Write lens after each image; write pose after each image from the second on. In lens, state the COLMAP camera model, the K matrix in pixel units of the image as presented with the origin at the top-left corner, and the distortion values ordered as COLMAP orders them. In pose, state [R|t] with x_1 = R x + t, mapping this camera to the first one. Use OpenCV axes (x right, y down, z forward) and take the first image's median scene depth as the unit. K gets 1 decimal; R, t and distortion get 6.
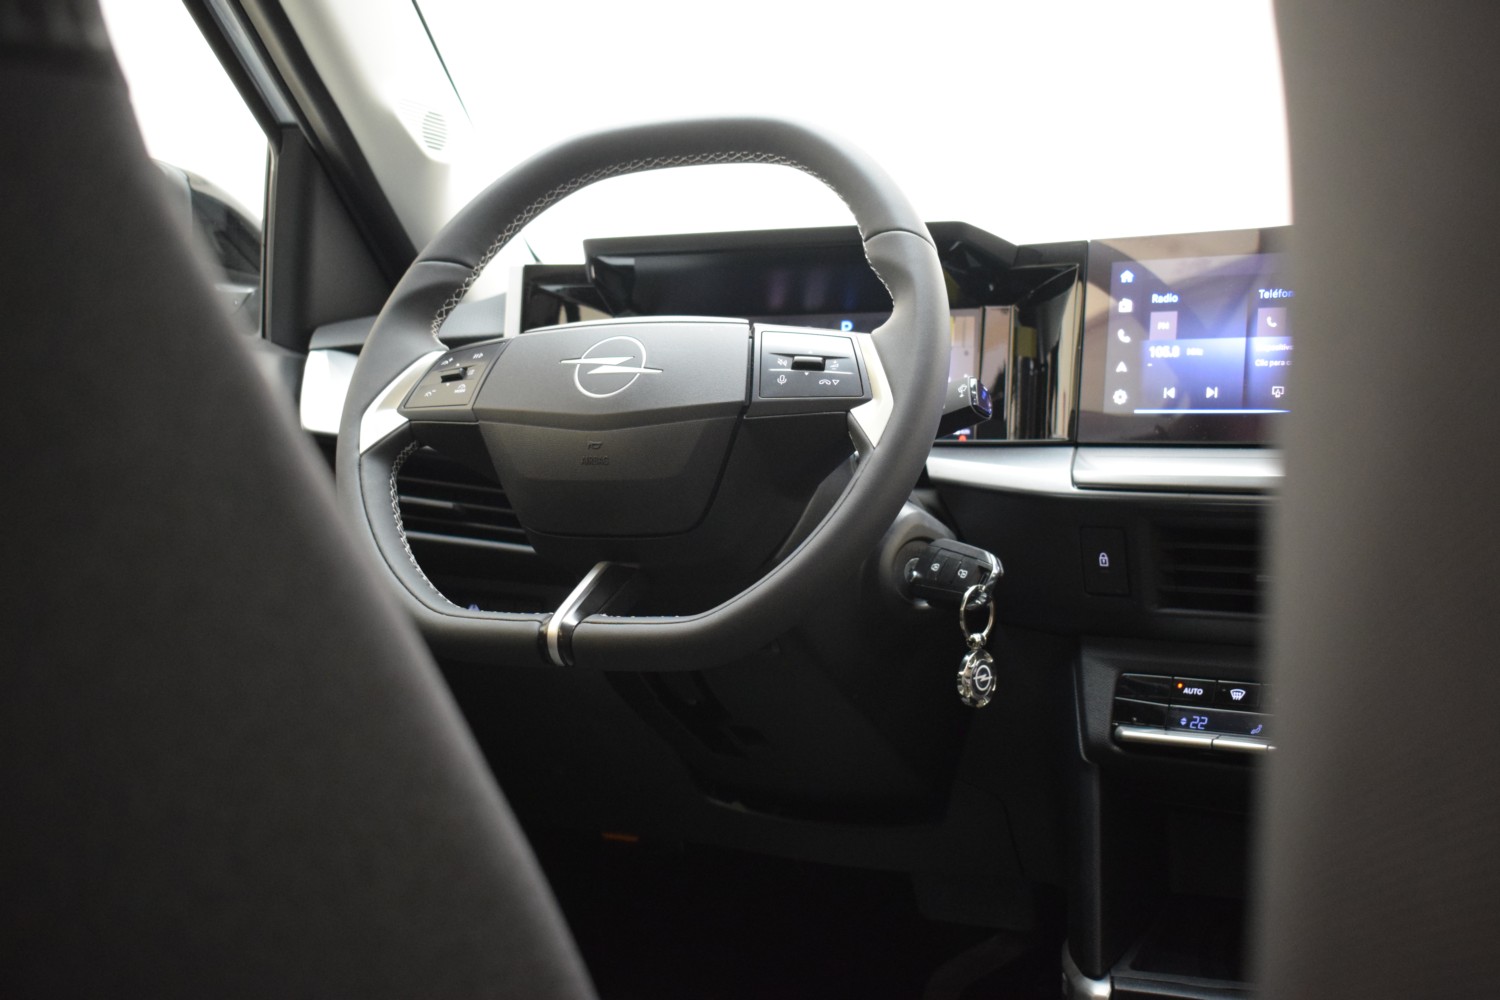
lens RADIAL K [[1625.6, 0, 749.3], [0, 1625.6, 562.7], [0, 0, 1]] dist [-0.104132, -0.007392]
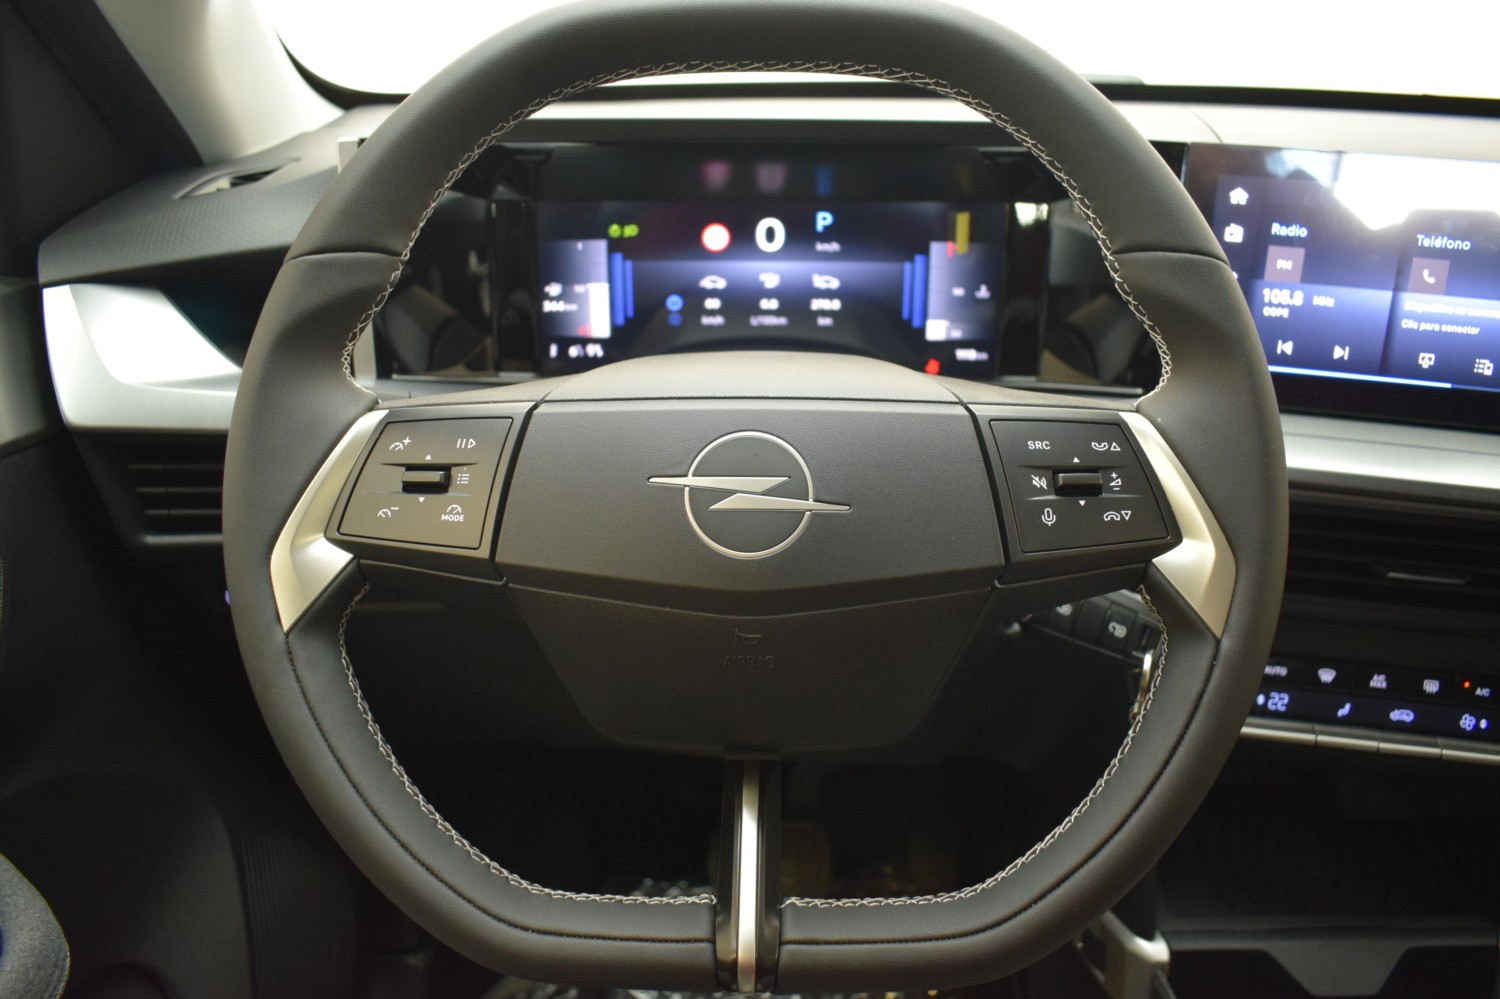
lens RADIAL K [[1150.3, 0, 750.0], [0, 1150.3, 499.5], [0, 0, 1]] dist [-0.087498, 0.000394]
pose [[0.932510, -0.145154, 0.330691, -0.210165], [0.028413, 0.942321, 0.333503, -0.242794], [-0.360026, -0.301599, 0.882847, 0.583552]]
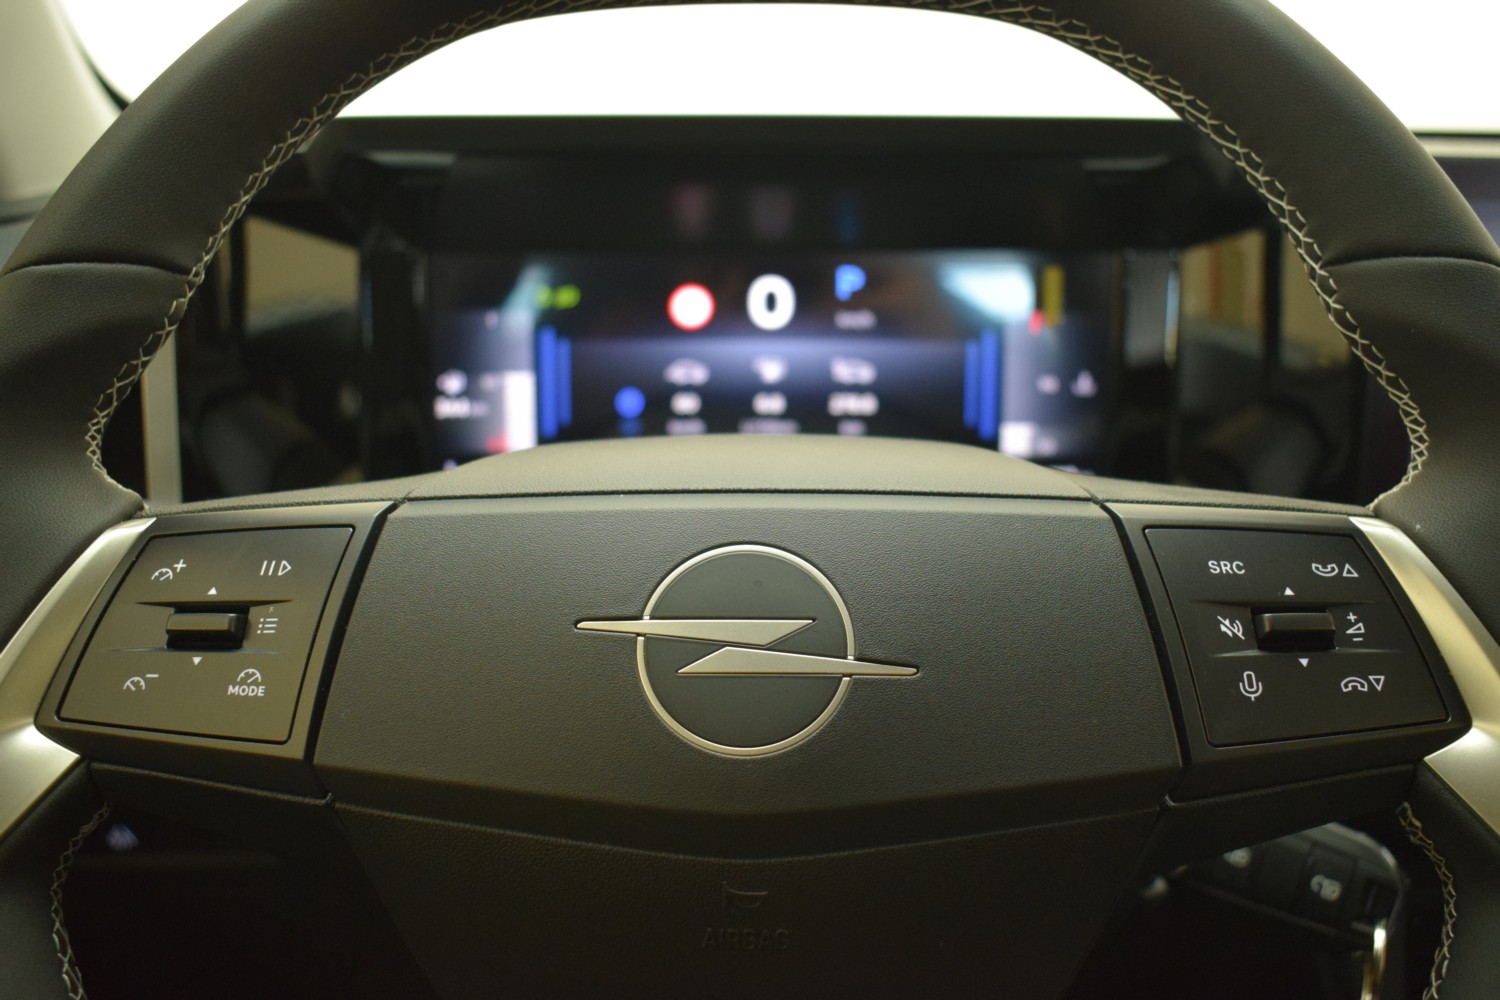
lens RADIAL K [[1499.6, 0, 750.0], [0, 1499.6, 500.0], [0, 0, 1]] dist [-0.075525, 0.012183]
pose [[0.928941, -0.092831, 0.358400, -0.184959], [0.026969, 0.982449, 0.184569, -0.198389], [-0.369243, -0.161789, 0.915141, 0.659350]]
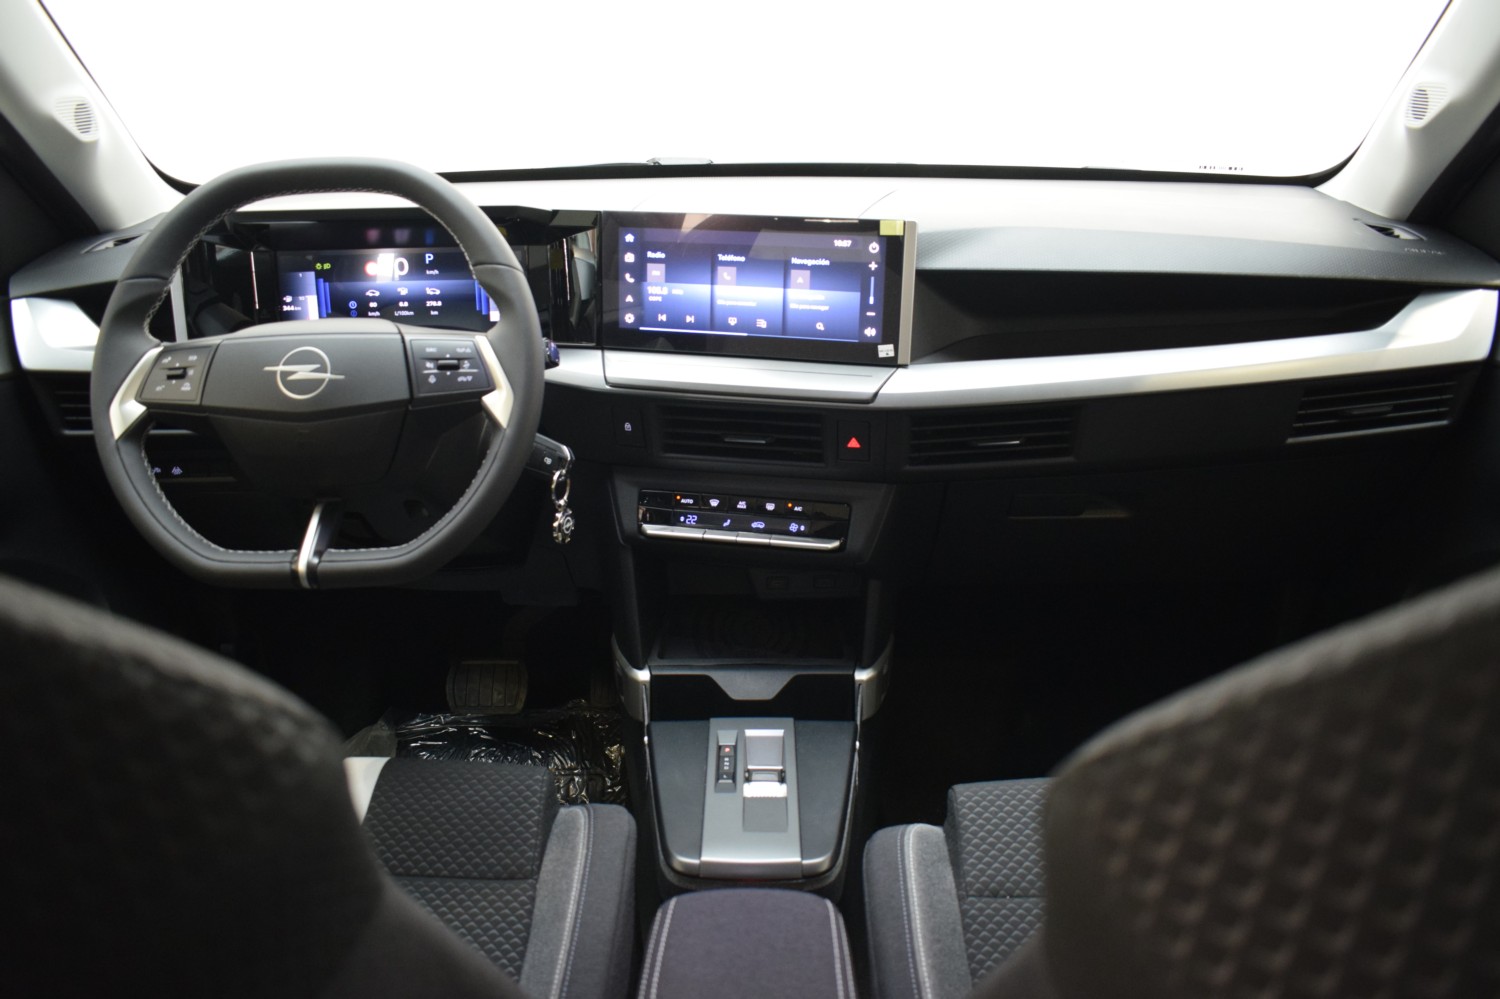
lens RADIAL K [[1147.6, 0, 747.6], [0, 1147.6, 532.0], [0, 0, 1]] dist [-0.120706, 0.002016]
pose [[0.911709, -0.161953, 0.377568, -0.117075], [0.031210, 0.943670, 0.329412, -0.280600], [-0.409648, -0.288544, 0.865408, -0.045254]]
